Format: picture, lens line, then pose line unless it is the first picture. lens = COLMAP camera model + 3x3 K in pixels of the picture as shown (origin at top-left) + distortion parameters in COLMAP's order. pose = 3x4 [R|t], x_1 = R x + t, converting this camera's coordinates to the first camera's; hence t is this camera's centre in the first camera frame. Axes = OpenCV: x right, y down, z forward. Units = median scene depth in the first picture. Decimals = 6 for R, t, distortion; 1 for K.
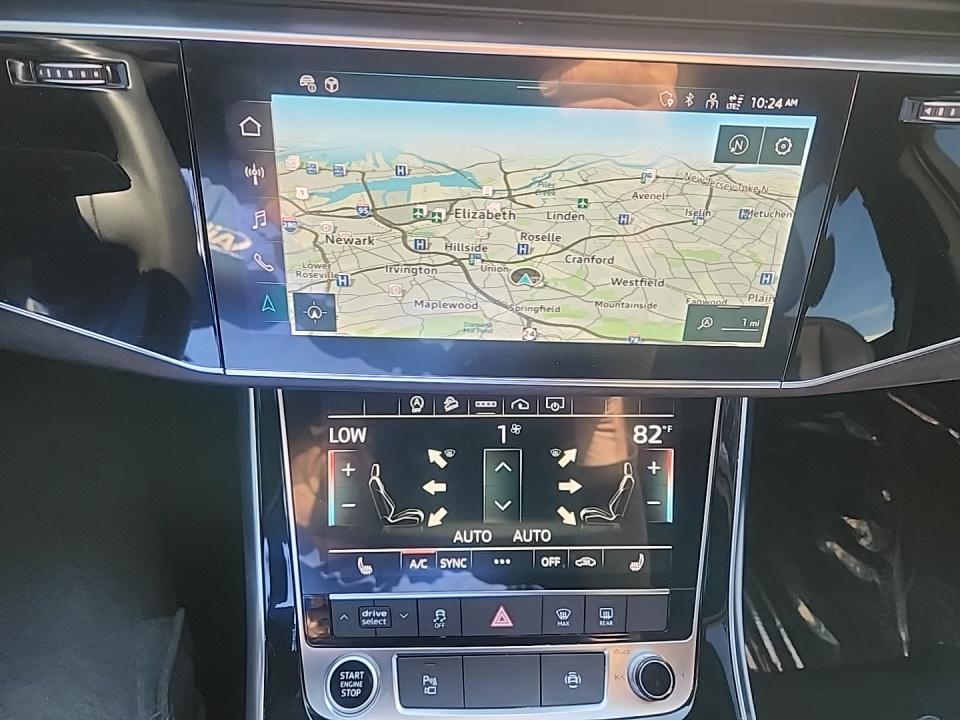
lens RADIAL K [[638.6, 0, 480.0], [0, 638.6, 360.0], [0, 0, 1]] dist [0.015770, -0.006771]
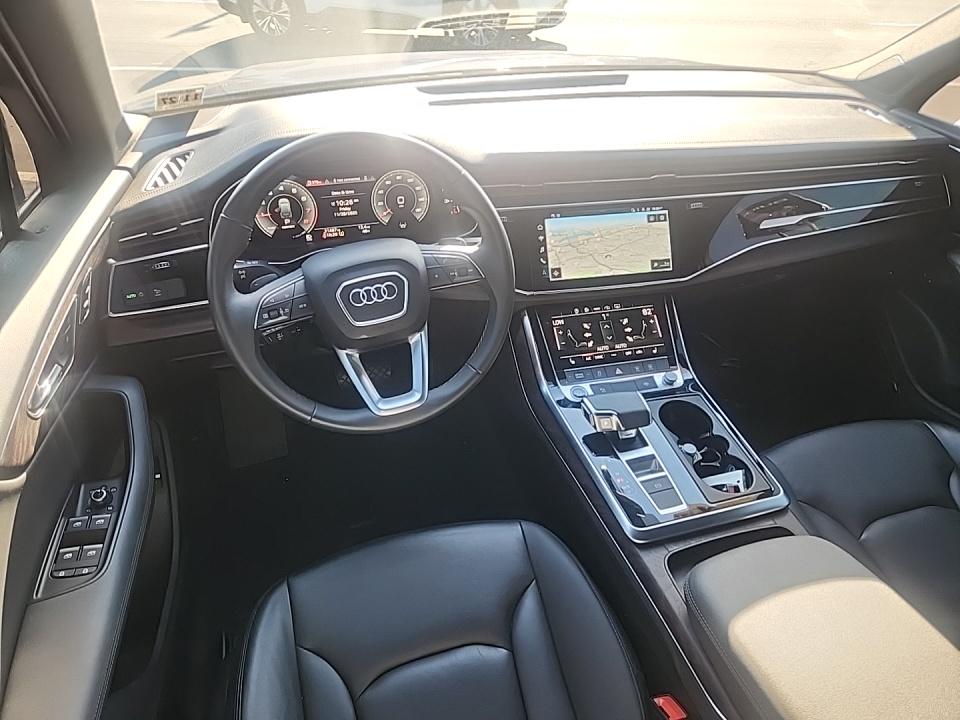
lens RADIAL K [[638.6, 0, 480.0], [0, 638.6, 360.0], [0, 0, 1]] dist [0.015770, -0.006771]
pose [[0.978557, -0.146160, 0.145135, -1.268882], [0.186543, 0.927639, -0.323556, 1.471454], [-0.087341, 0.343691, 0.935012, -2.198200]]
